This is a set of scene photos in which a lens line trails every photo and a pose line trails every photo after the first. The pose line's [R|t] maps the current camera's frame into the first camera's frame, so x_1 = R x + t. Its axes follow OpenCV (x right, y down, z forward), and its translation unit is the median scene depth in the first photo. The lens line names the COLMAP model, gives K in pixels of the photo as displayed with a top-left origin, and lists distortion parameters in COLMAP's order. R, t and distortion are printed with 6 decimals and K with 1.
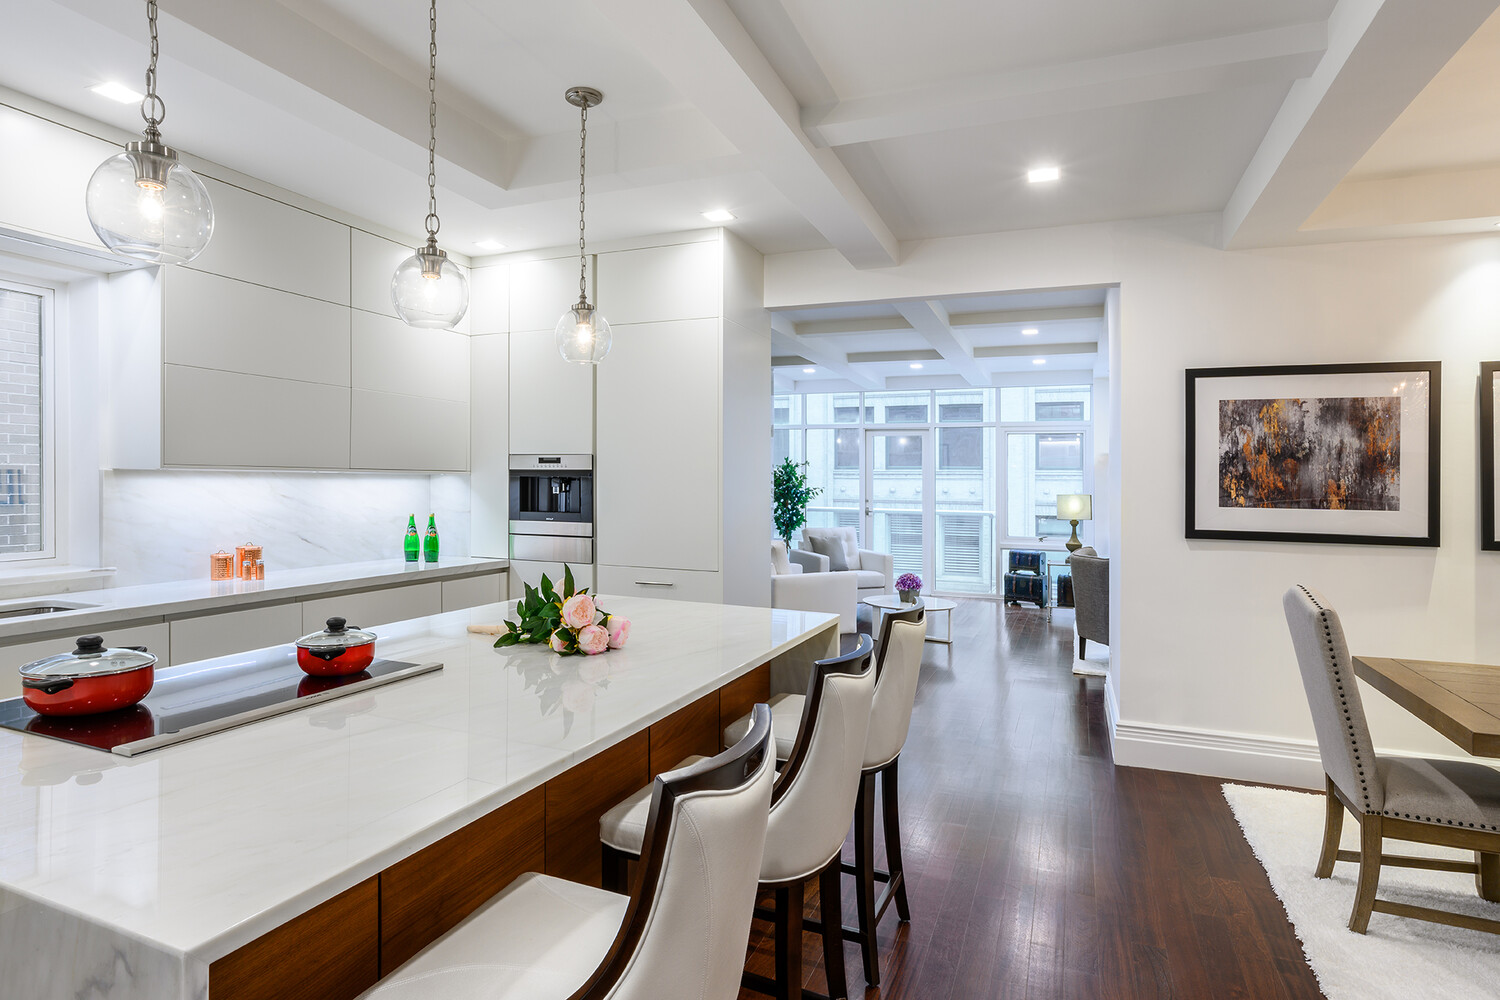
lens RADIAL K [[855.5, 0, 749.2], [0, 855.5, 479.0], [0, 0, 1]] dist [-0.002534, -0.000224]
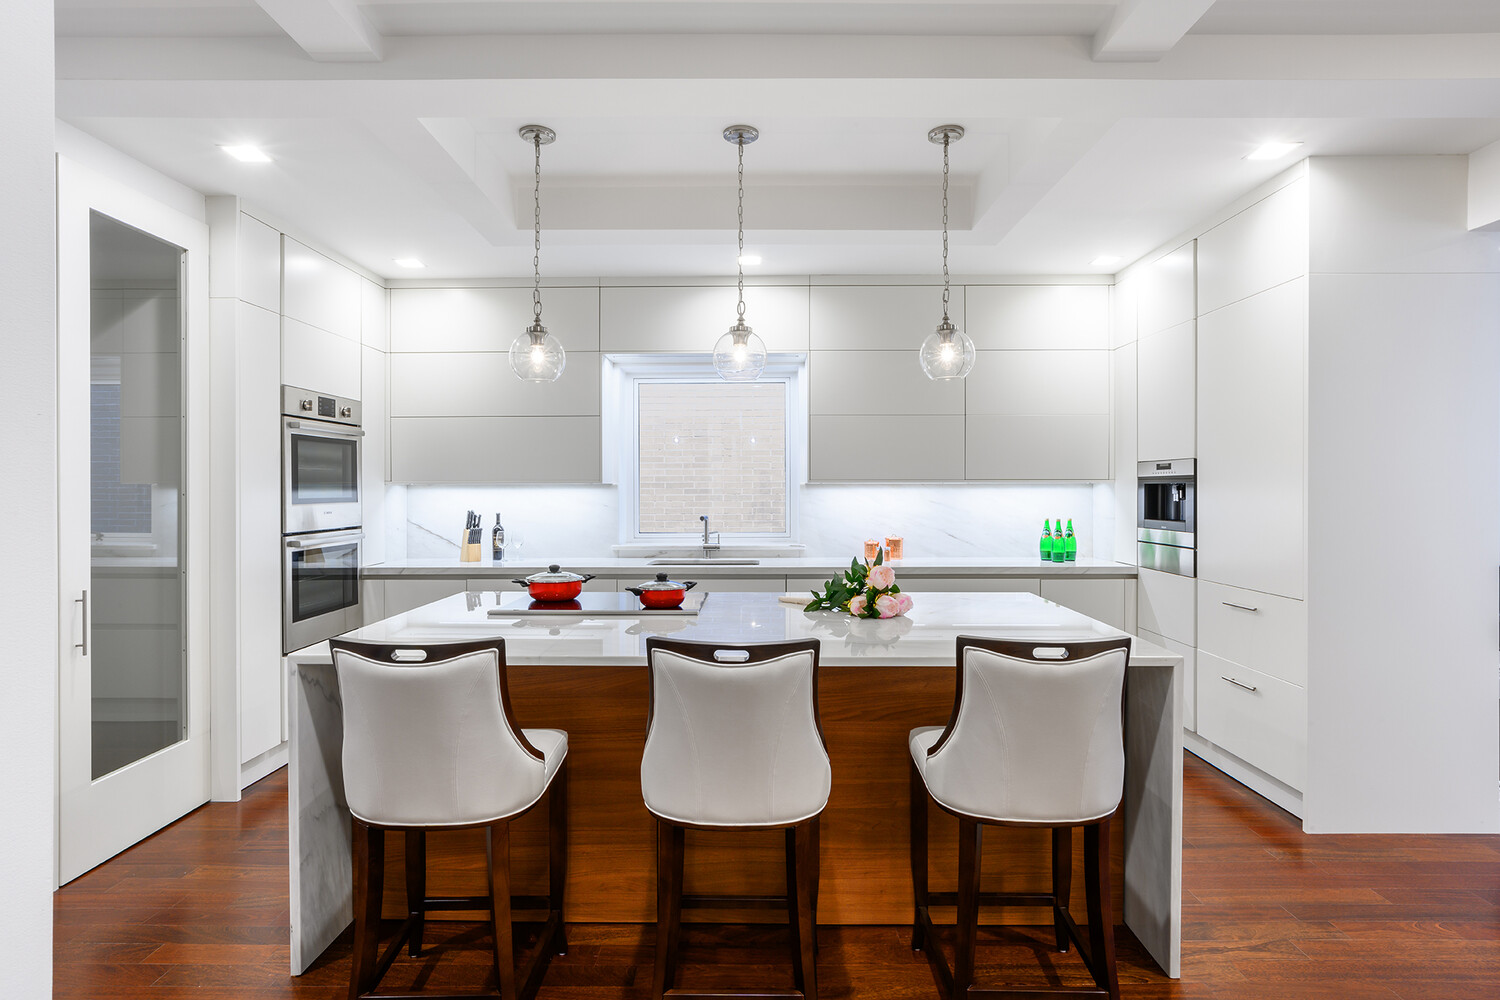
lens RADIAL K [[770.0, 0, 750.0], [0, 770.0, 500.0], [0, 0, 1]] dist [-0.000725, -0.000062]
pose [[0.392120, -0.000884, -0.919914, 0.390309], [0.008467, 0.999961, 0.002648, 0.010114], [0.919875, -0.008827, 0.392112, 0.237313]]
